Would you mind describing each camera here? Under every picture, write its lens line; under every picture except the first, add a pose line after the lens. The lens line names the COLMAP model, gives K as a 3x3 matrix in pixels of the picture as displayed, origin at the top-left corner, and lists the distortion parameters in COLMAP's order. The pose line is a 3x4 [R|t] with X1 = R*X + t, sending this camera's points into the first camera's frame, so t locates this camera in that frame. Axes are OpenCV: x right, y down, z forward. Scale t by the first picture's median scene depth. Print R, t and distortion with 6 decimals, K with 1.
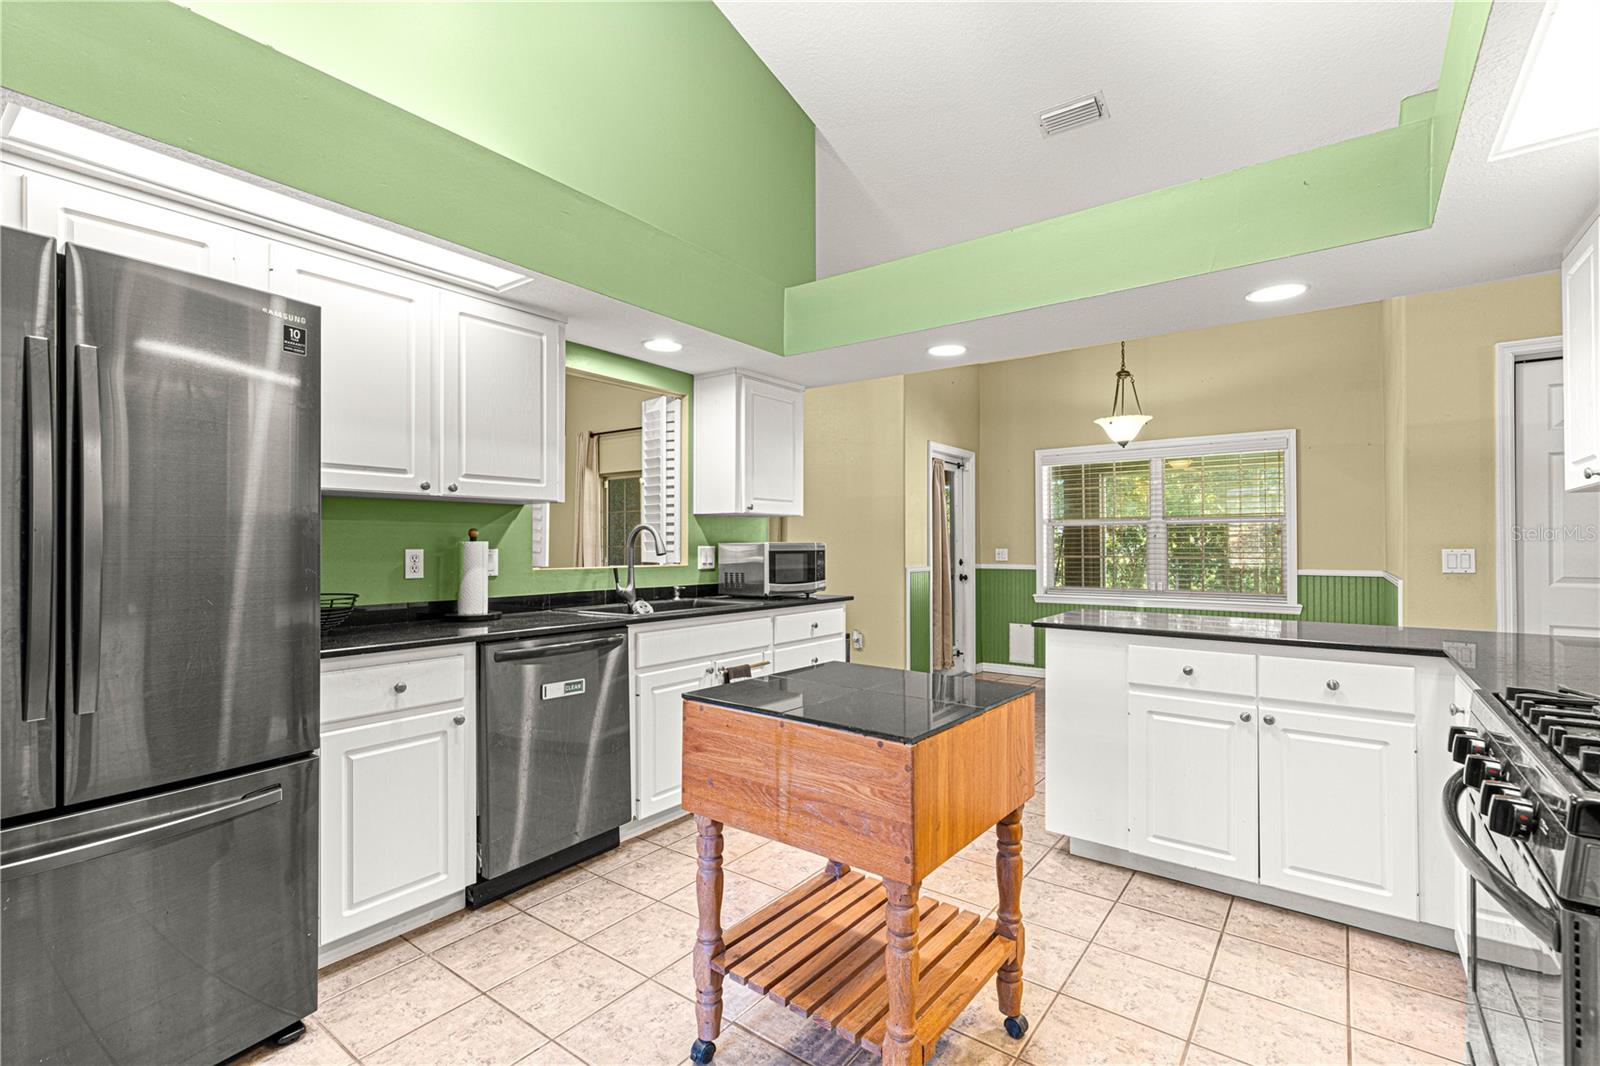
lens RADIAL K [[715.6, 0, 800.0], [0, 715.6, 543.4], [0, 0, 1]] dist [0.001469, 0.000108]
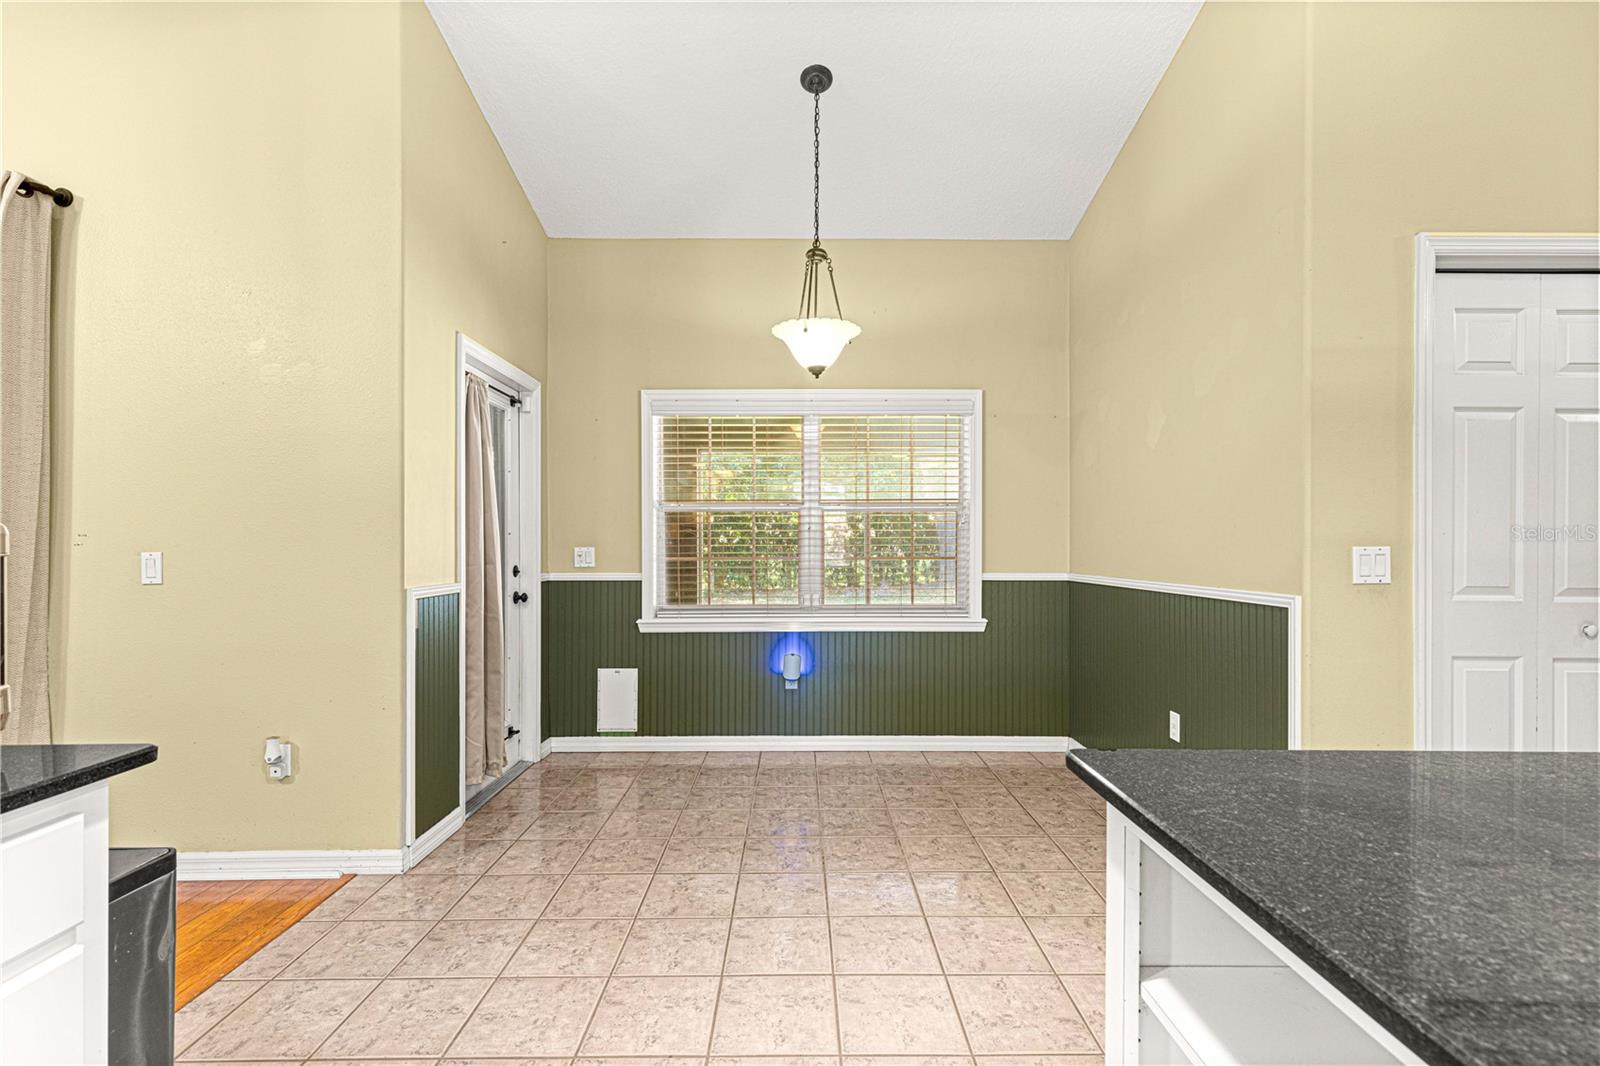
lens RADIAL K [[715.6, 0, 800.0], [0, 715.6, 543.4], [0, 0, 1]] dist [0.001469, 0.000108]
pose [[0.797963, 0.001397, 0.602705, 0.076568], [-0.002827, 0.999995, 0.001425, 0.003521], [-0.602700, -0.002841, 0.797963, 0.505933]]
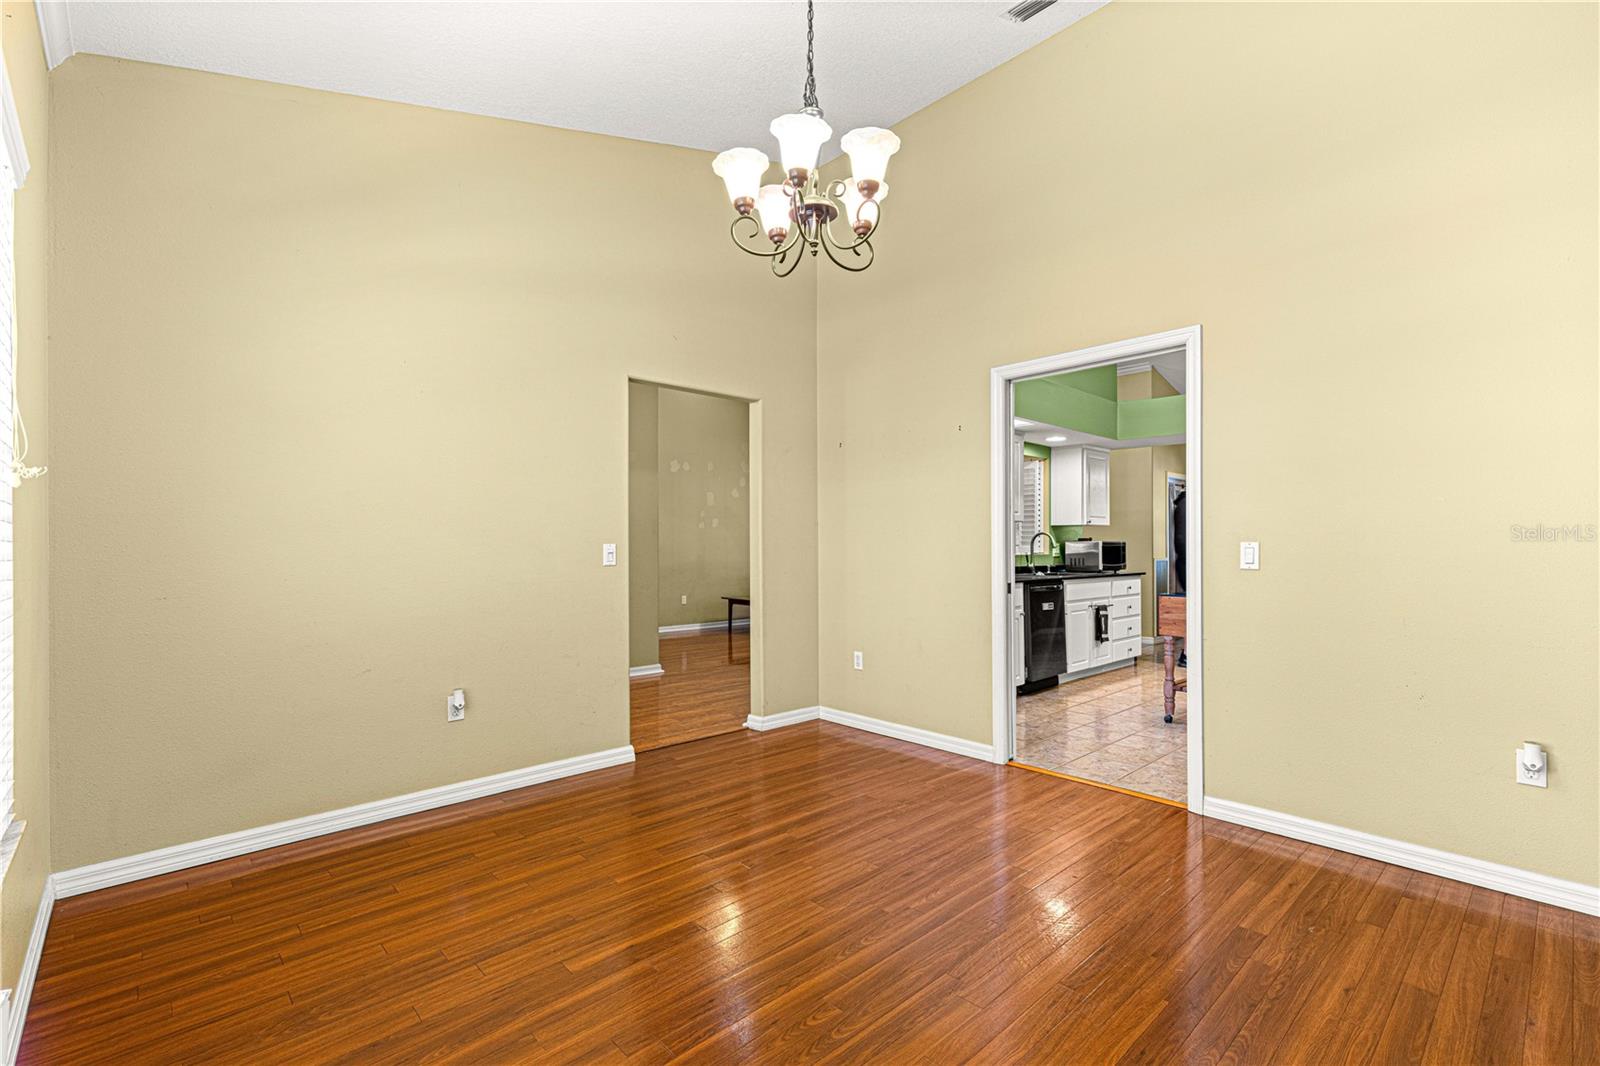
lens RADIAL K [[715.6, 0, 800.0], [0, 715.6, 543.4], [0, 0, 1]] dist [0.001469, 0.000108]
pose [[0.983433, -0.001818, -0.181263, -0.321389], [0.001716, 0.999998, -0.000716, 0.002619], [0.181264, 0.000393, 0.983434, -0.629562]]
